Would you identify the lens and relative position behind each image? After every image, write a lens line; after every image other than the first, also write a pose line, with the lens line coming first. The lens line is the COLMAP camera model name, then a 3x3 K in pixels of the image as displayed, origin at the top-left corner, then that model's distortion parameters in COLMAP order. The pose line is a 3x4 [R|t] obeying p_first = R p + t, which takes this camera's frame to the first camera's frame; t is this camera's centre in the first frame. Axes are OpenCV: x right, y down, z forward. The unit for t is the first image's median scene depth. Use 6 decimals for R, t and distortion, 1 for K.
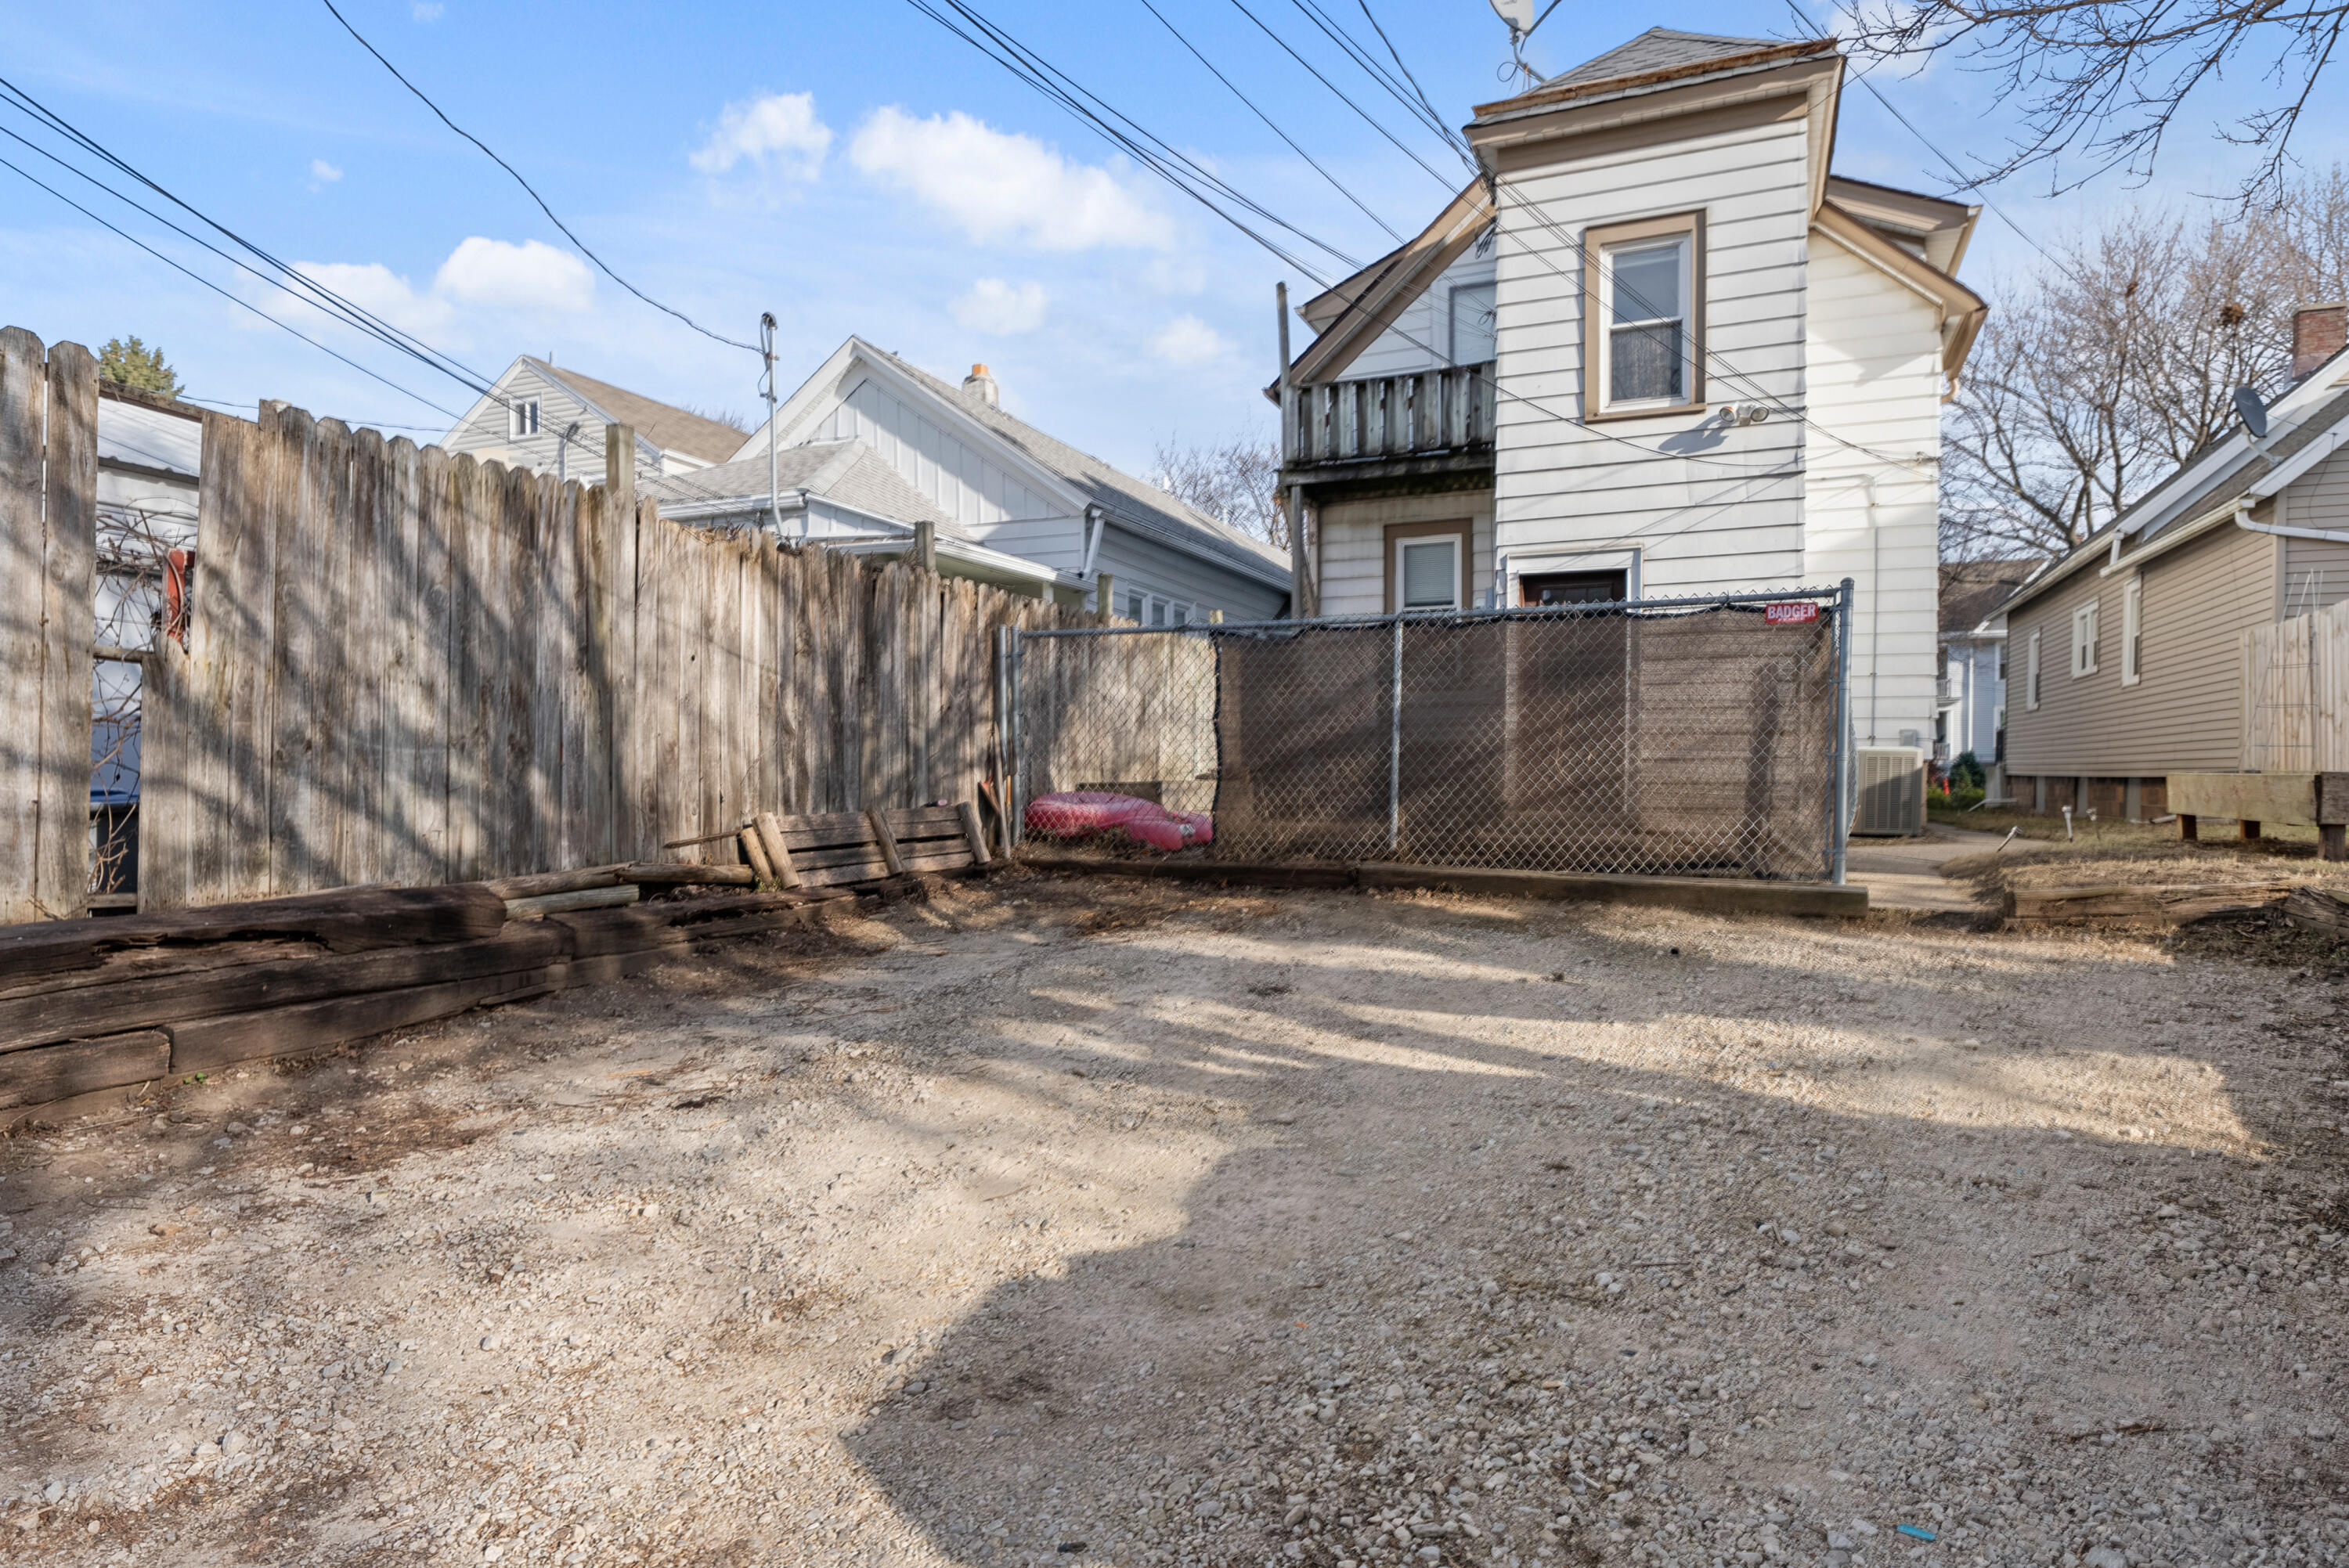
lens RADIAL K [[1335.8, 0, 1174.5], [0, 1335.8, 784.0], [0, 0, 1]] dist [0.023427, -0.023421]
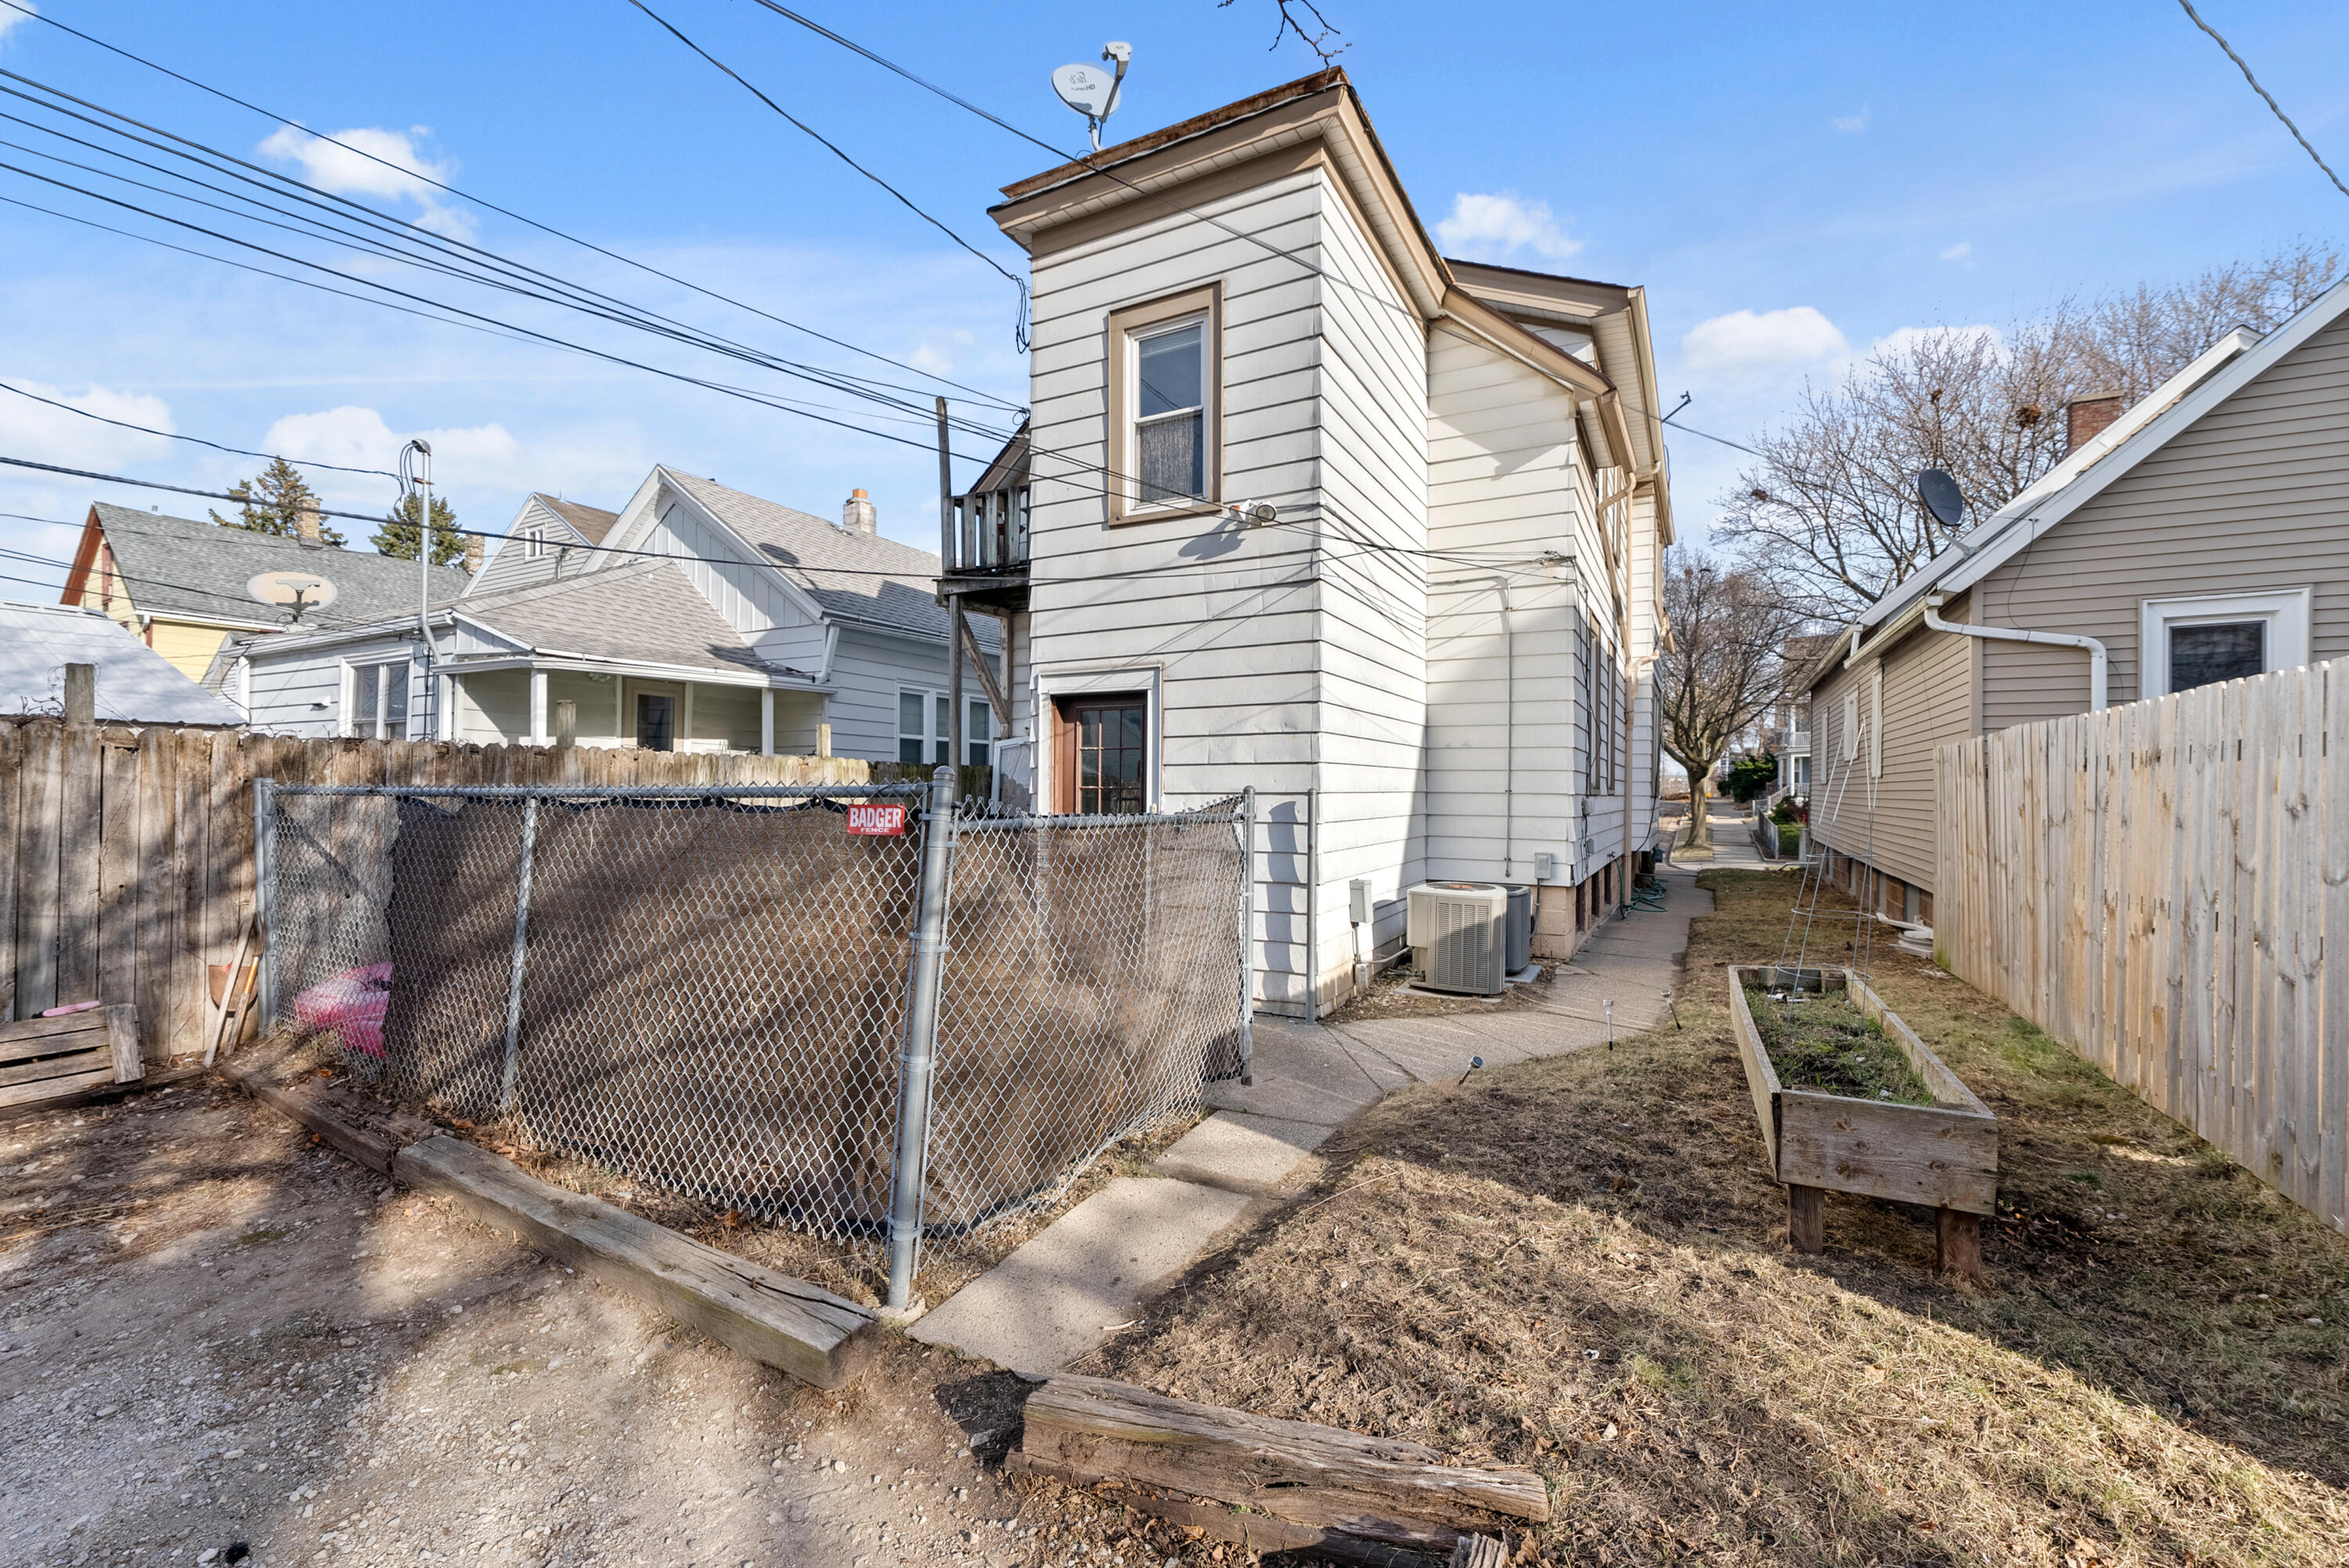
lens RADIAL K [[970.4, 0, 1174.5], [0, 970.4, 784.0], [0, 0, 1]] dist [0.000182, -0.000191]
pose [[0.994849, 0.003130, -0.101322, 0.406245], [-0.004359, 0.999919, -0.011918, -0.087604], [0.101277, 0.012298, 0.994782, 0.350760]]
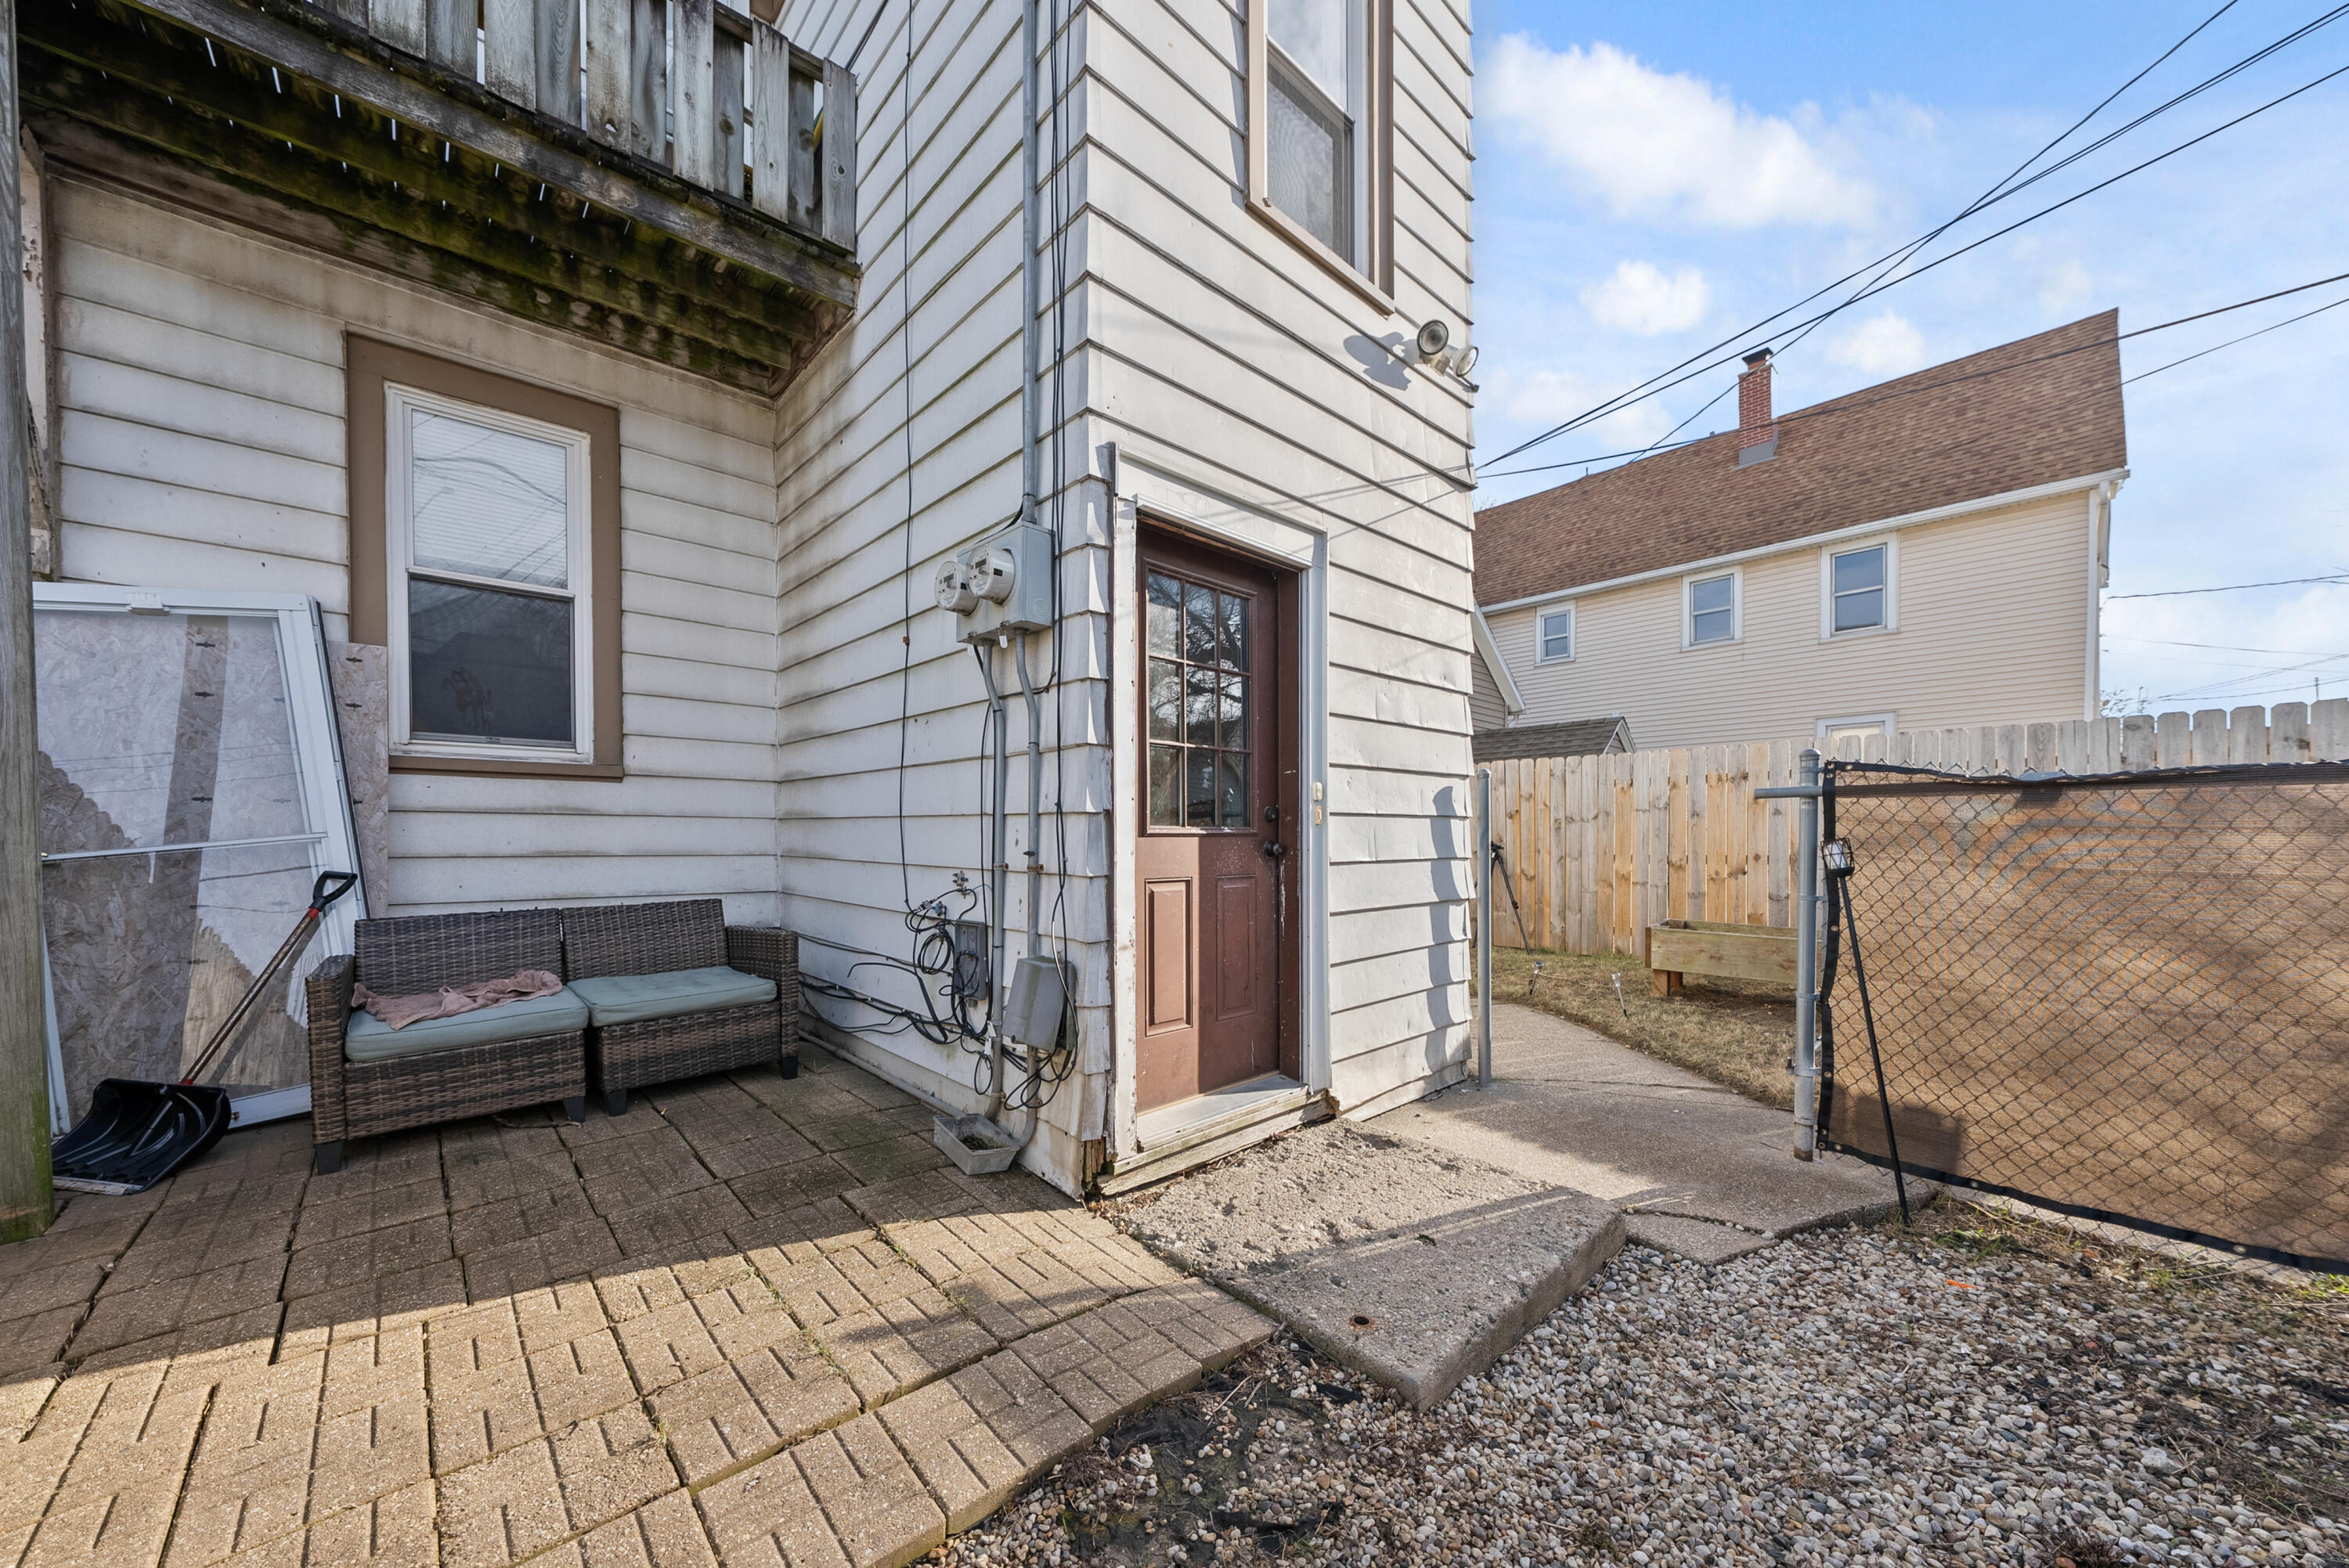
lens RADIAL K [[826.9, 0, 1180.6], [0, 826.9, 842.0], [0, 0, 1]] dist [-0.000252, -0.000043]
pose [[0.408556, -0.011664, 0.912659, 0.050477], [0.007800, 0.999926, 0.009287, -0.065311], [-0.912700, 0.003324, 0.408617, 0.890039]]
